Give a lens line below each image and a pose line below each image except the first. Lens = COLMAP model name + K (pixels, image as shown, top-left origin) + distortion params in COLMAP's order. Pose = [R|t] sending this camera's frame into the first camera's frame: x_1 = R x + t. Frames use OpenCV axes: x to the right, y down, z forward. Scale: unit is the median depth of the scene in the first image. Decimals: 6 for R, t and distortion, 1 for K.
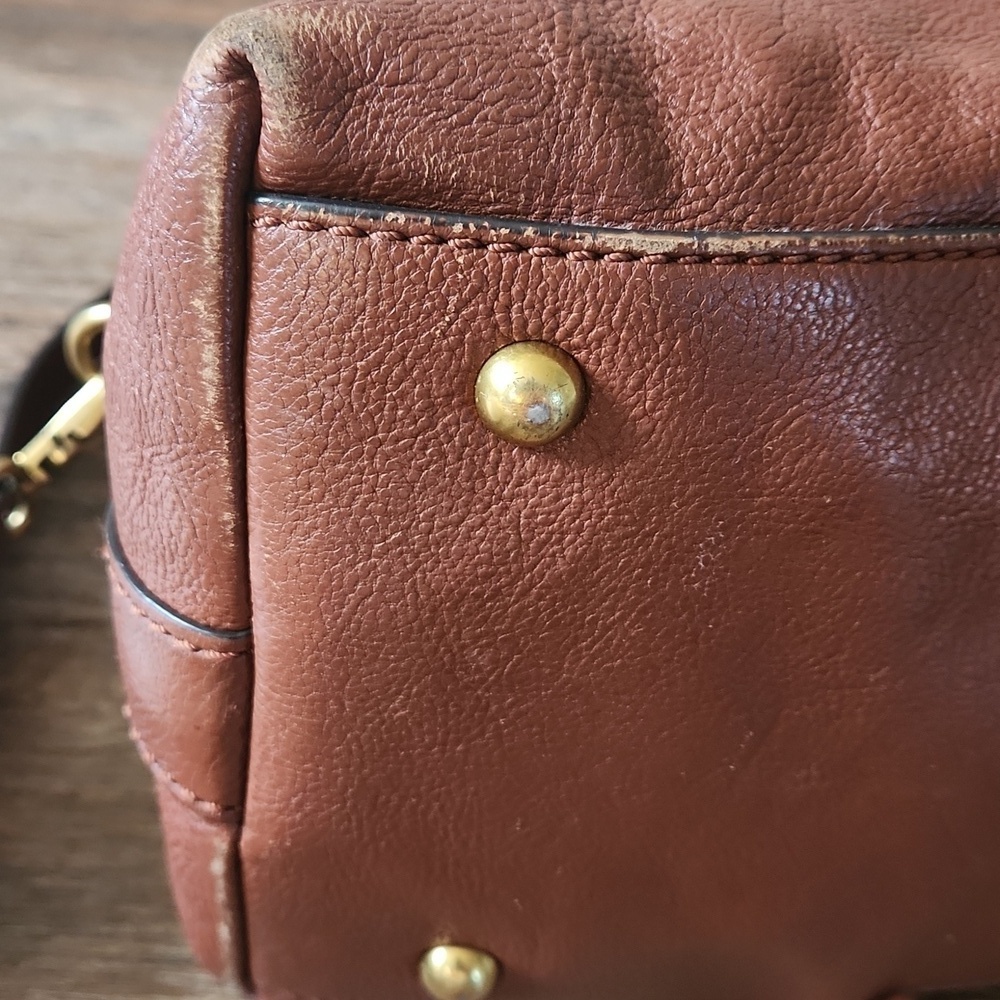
lens RADIAL K [[1464.6, 0, 499.7], [0, 1464.6, 500.7], [0, 0, 1]] dist [0.034642, 0.000000]
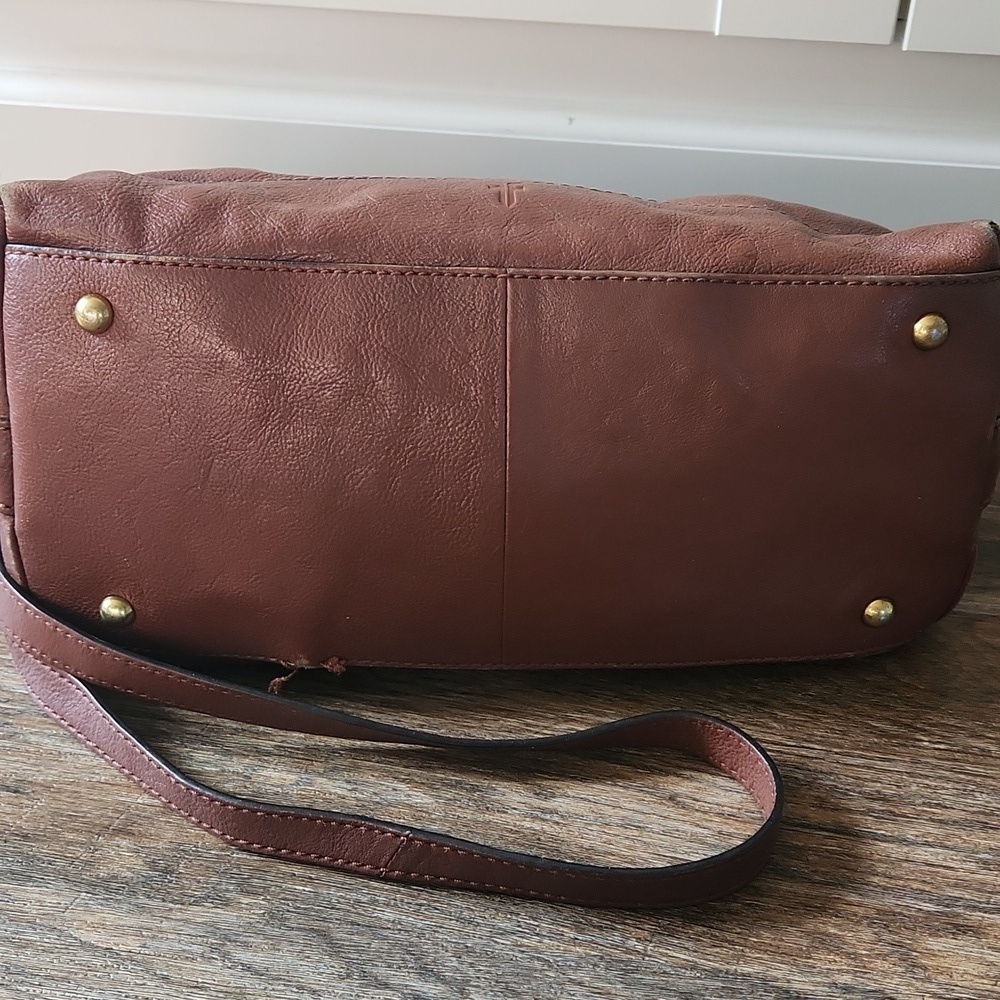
lens RADIAL K [[1464.6, 0, 502.3], [0, 1464.6, 499.7], [0, 0, 1]] dist [0.034642, 0.000000]
pose [[0.979882, 0.017660, -0.198793, 1.372055], [-0.065980, 0.968734, -0.239168, 0.905604], [0.188354, 0.247473, 0.950411, -1.445638]]
